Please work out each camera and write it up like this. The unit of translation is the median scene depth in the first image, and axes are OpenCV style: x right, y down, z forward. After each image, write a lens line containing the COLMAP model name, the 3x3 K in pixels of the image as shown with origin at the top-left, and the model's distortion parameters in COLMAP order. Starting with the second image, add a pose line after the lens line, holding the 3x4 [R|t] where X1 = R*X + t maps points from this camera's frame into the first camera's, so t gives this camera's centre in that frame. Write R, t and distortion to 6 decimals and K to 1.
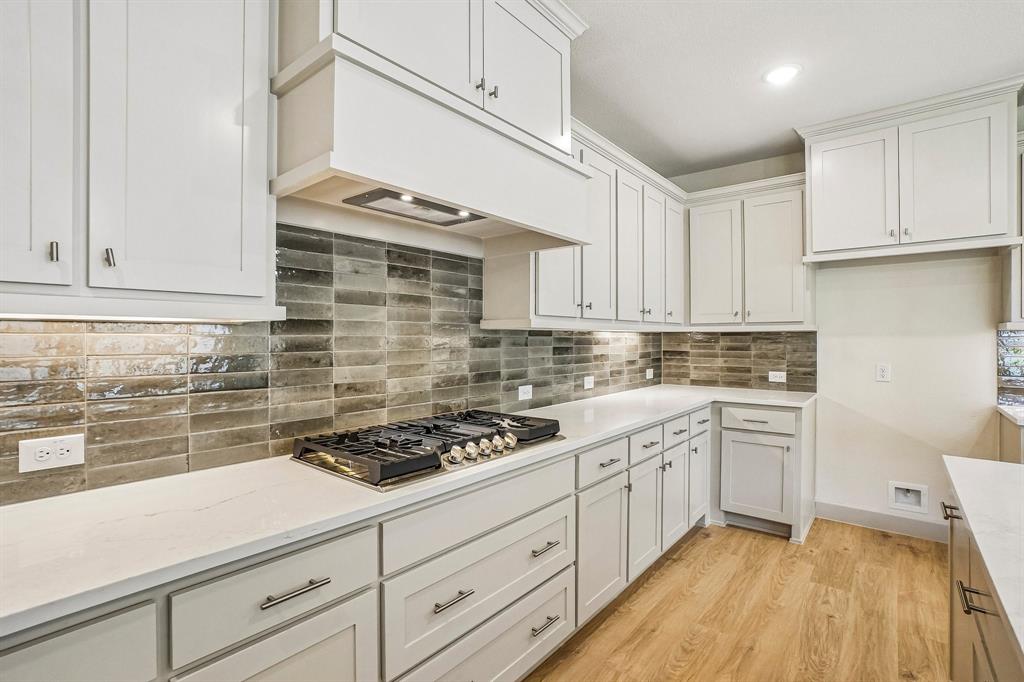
lens RADIAL K [[468.5, 0, 494.5], [0, 468.5, 338.4], [0, 0, 1]] dist [-0.017342, 0.002969]
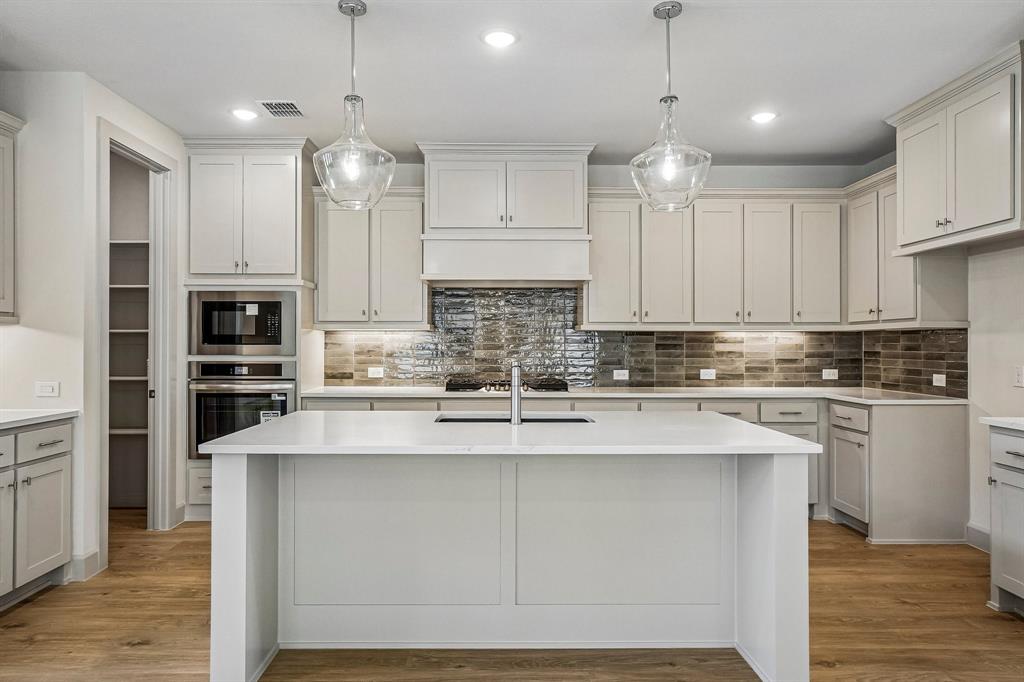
lens RADIAL K [[662.6, 0, 516.8], [0, 662.6, 342.5], [0, 0, 1]] dist [0.015795, -0.003868]
pose [[0.657163, -0.000529, -0.753748, 1.218978], [-0.003416, 0.999987, -0.003681, 0.021872], [0.753741, 0.004994, 0.657153, -0.504043]]
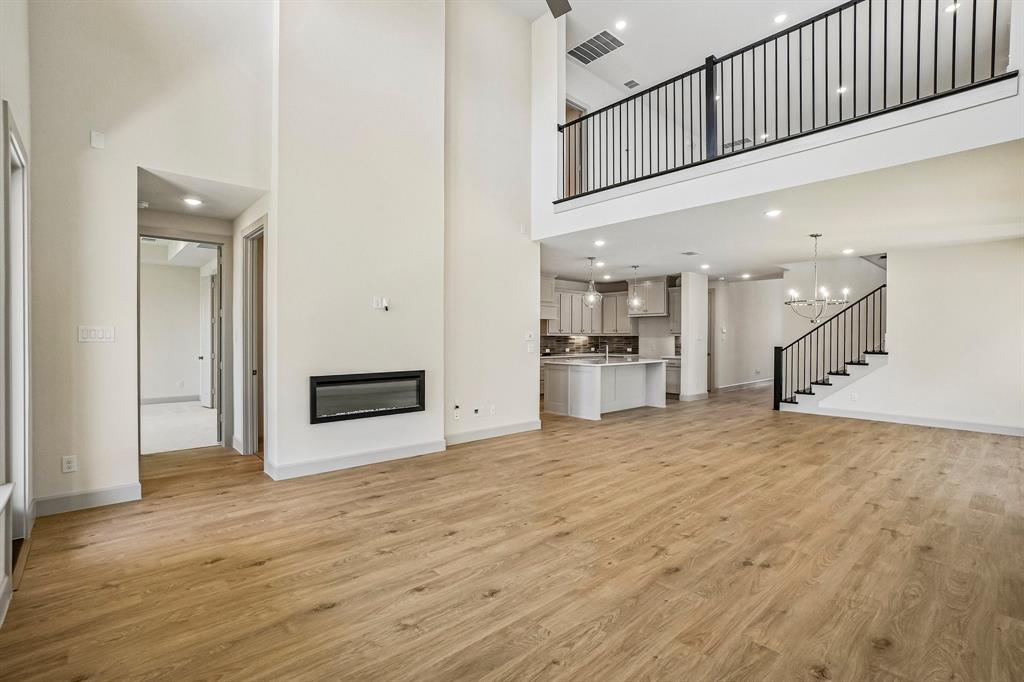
lens RADIAL K [[468.5, 0, 507.8], [0, 468.5, 339.5], [0, 0, 1]] dist [-0.017342, 0.002969]
pose [[0.992816, 0.004187, -0.119578, 0.185634], [-0.003971, 0.999990, 0.002050, 0.007701], [0.119586, -0.001560, 0.992823, -2.767546]]
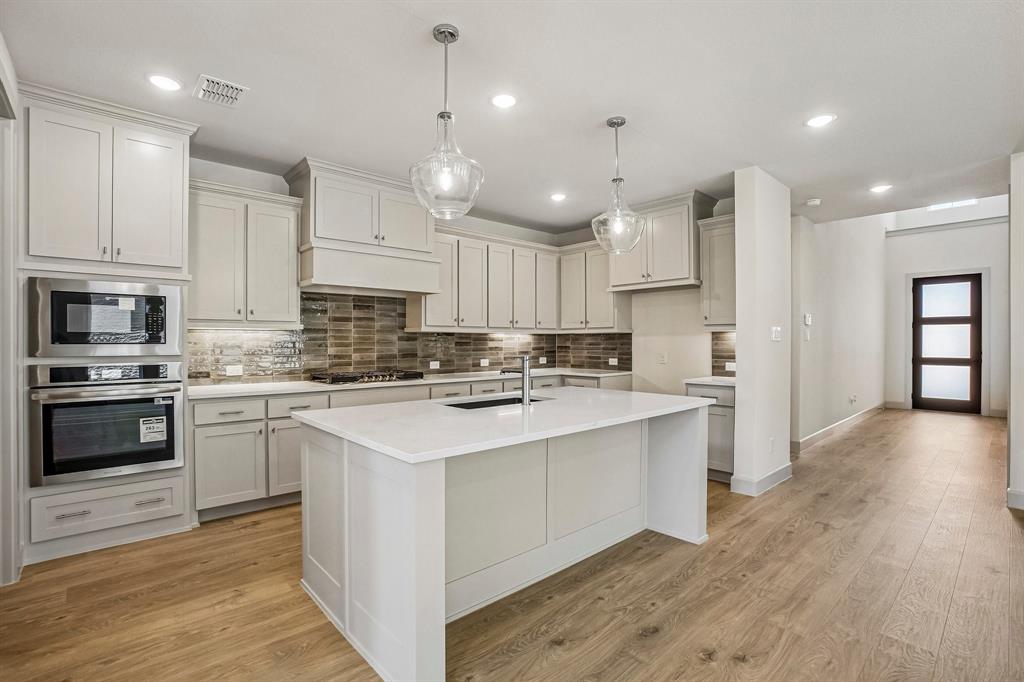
lens RADIAL K [[468.5, 0, 487.8], [0, 468.5, 344.8], [0, 0, 1]] dist [-0.017342, 0.002969]
pose [[0.986532, 0.000044, -0.163569, 0.527499], [0.000569, 0.999993, 0.003700, 0.022306], [0.163568, -0.003743, 0.986525, -0.765778]]
